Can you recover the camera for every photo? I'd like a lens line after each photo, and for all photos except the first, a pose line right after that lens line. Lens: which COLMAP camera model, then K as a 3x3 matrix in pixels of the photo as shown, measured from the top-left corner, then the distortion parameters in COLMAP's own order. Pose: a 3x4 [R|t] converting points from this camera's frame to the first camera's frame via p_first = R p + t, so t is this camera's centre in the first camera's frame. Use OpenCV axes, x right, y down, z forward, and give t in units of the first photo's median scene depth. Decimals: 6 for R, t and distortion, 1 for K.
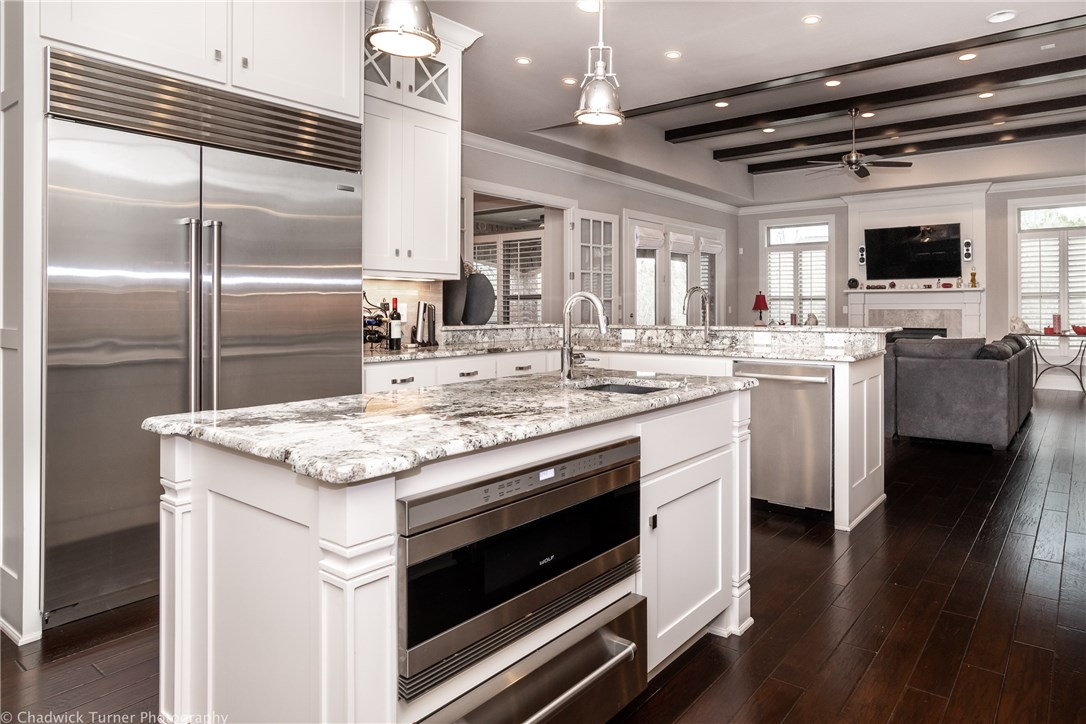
lens RADIAL K [[646.4, 0, 653.6], [0, 646.4, 307.1], [0, 0, 1]] dist [-0.003857, -0.000231]
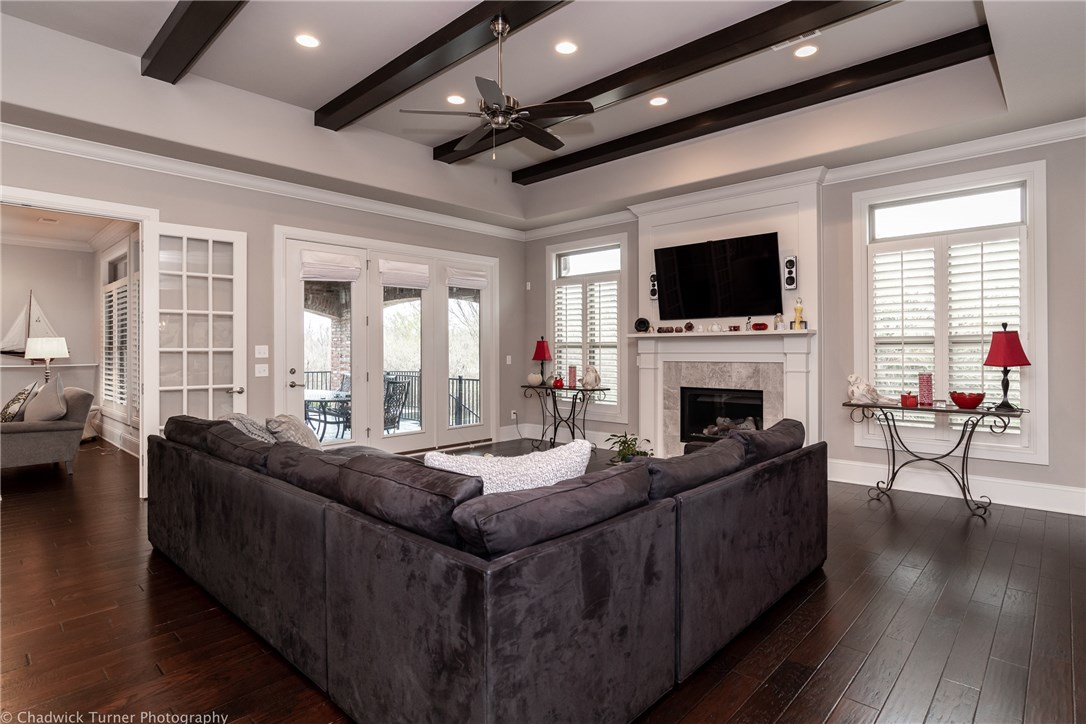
lens RADIAL K [[571.0, 0, 539.4], [0, 571.0, 348.3], [0, 0, 1]] dist [-0.003886, -0.000236]
pose [[0.987488, -0.003332, -0.157659, 0.324102], [0.003103, 0.999994, -0.001698, -0.010876], [0.157664, 0.001188, 0.987492, 0.383264]]
